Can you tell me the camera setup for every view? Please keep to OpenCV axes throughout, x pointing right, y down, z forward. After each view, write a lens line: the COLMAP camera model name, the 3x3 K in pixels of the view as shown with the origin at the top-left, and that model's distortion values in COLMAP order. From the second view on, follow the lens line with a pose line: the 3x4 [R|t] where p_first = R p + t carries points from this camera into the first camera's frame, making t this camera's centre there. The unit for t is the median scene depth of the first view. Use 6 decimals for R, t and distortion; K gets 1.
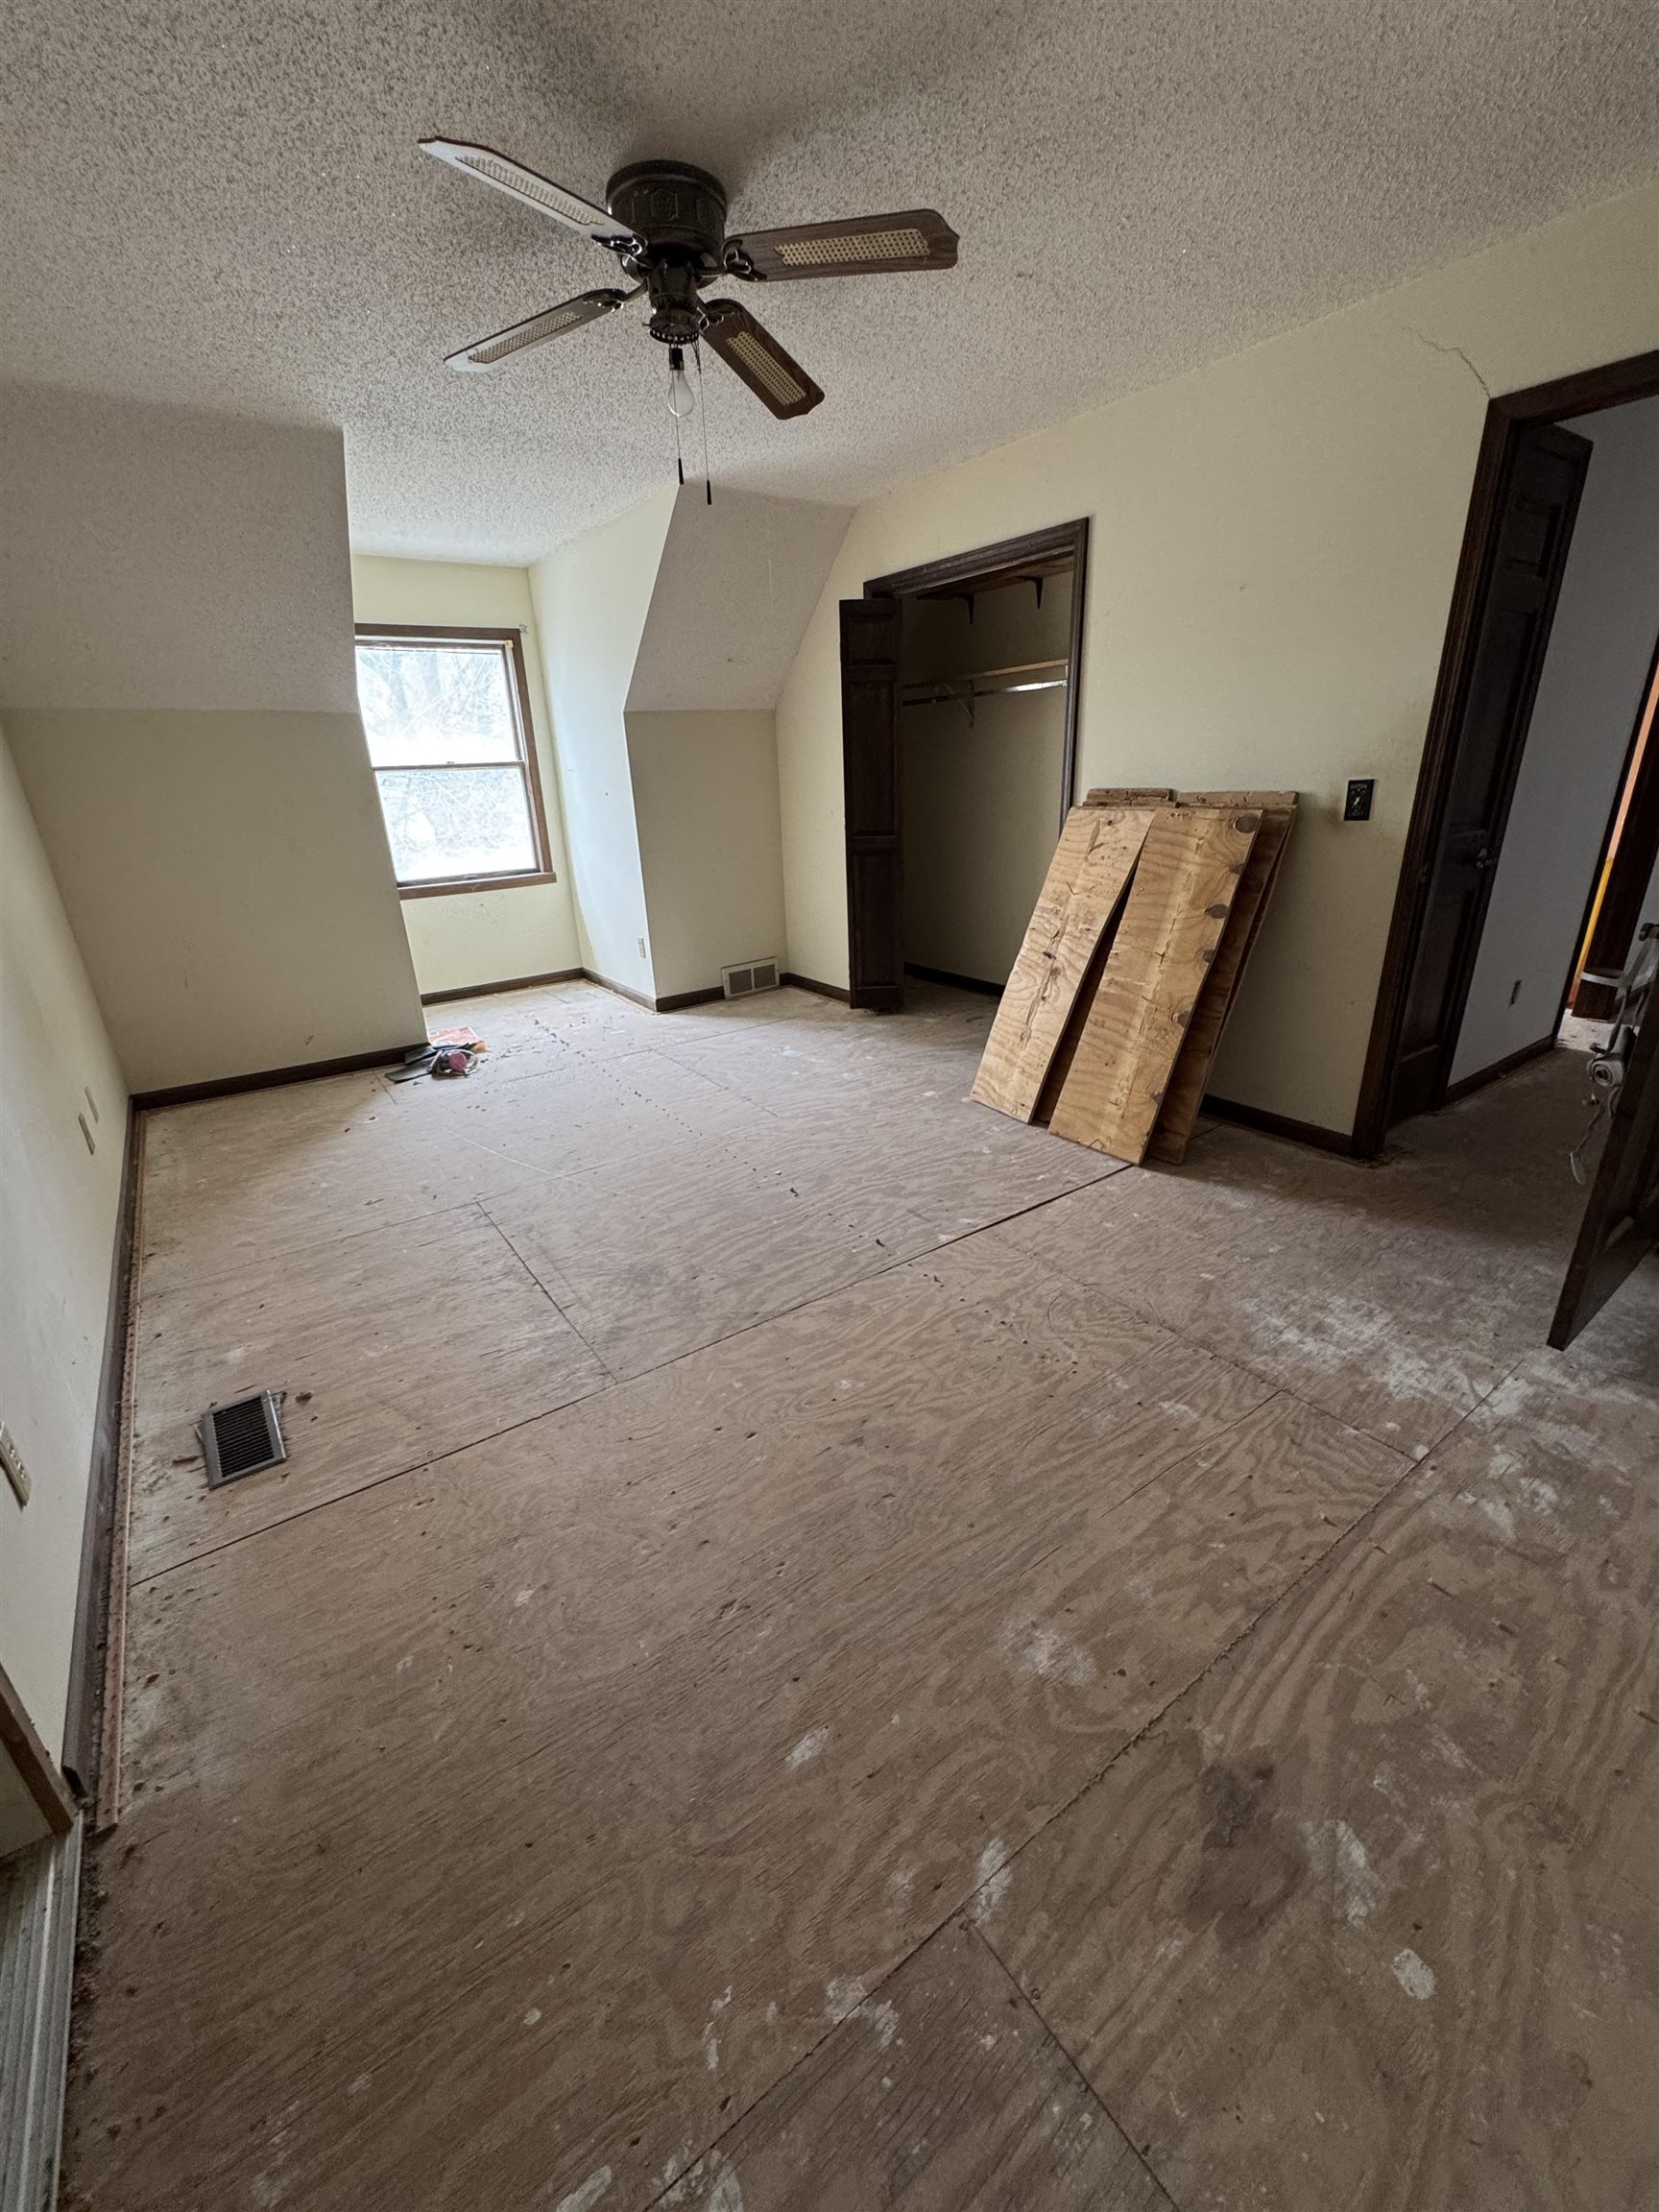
lens RADIAL K [[896.0, 0, 818.8], [0, 896.0, 1105.3], [0, 0, 1]] dist [-0.004088, 0.000700]
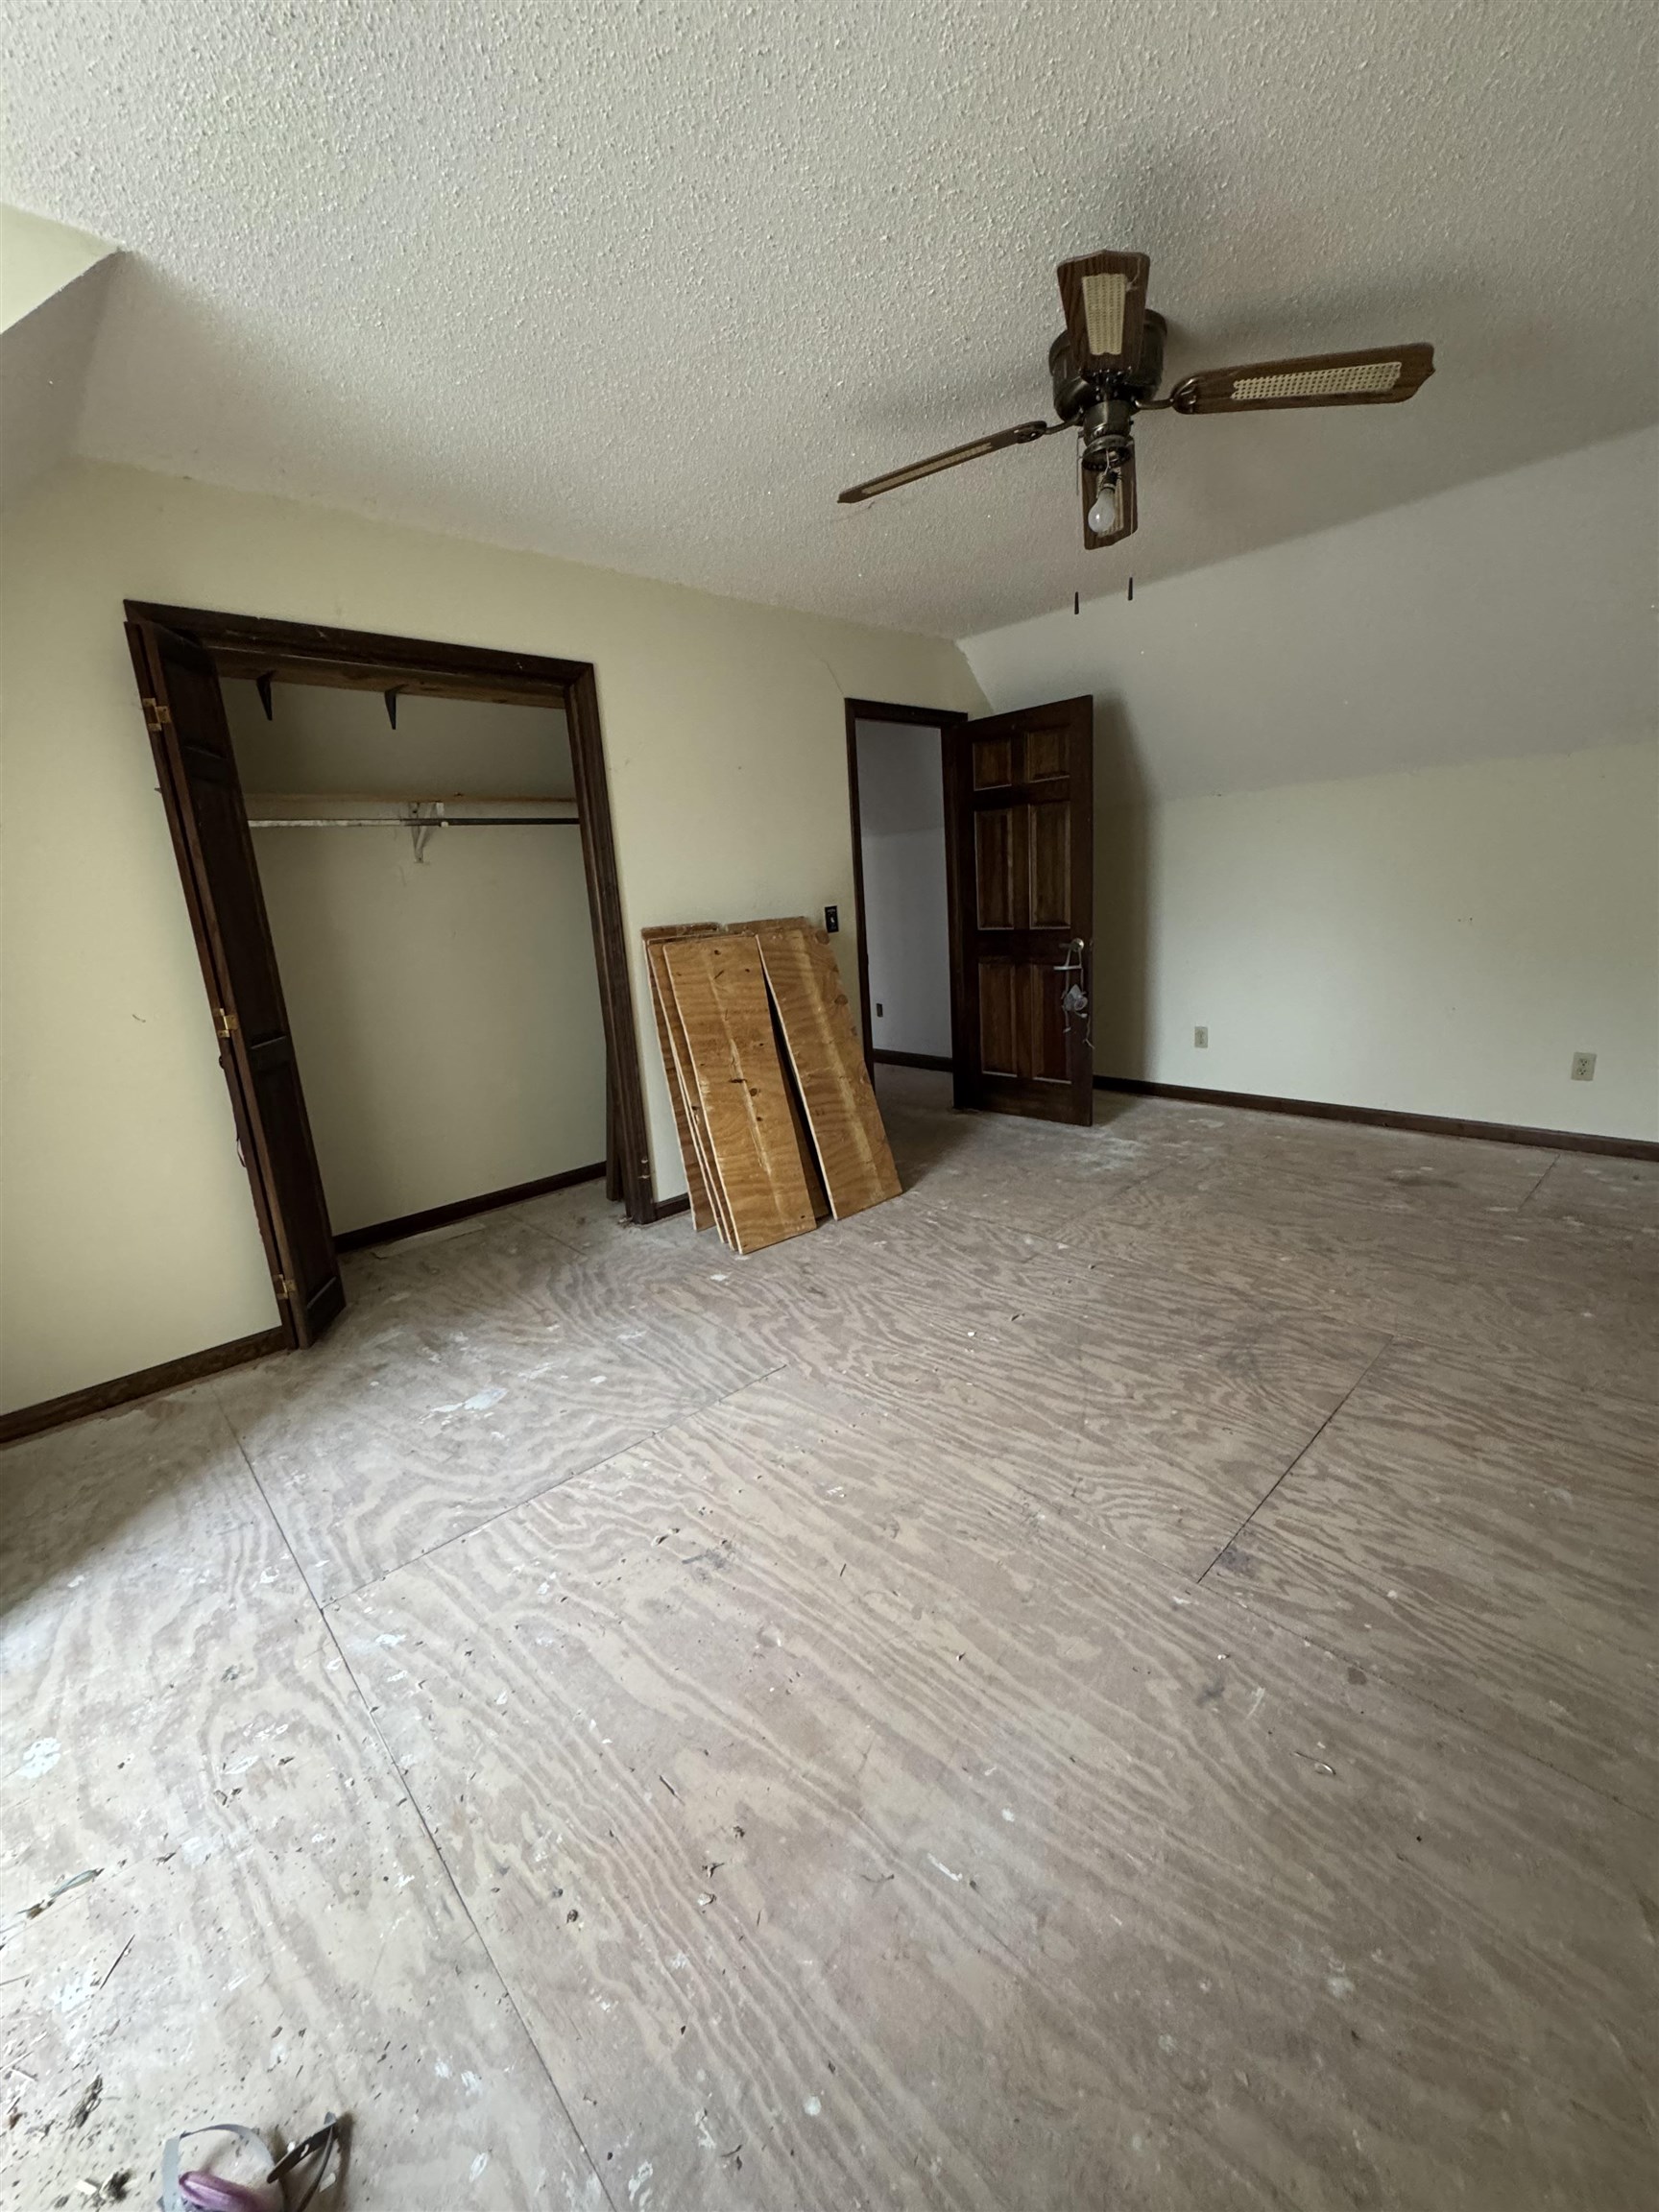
lens RADIAL K [[896.0, 0, 832.4], [0, 896.0, 1108.2], [0, 0, 1]] dist [-0.004088, 0.000700]
pose [[-0.153989, -0.191015, 0.969433, -0.862856], [0.413549, 0.878606, 0.238809, -0.394813], [-0.897365, 0.437682, -0.056302, 1.146404]]
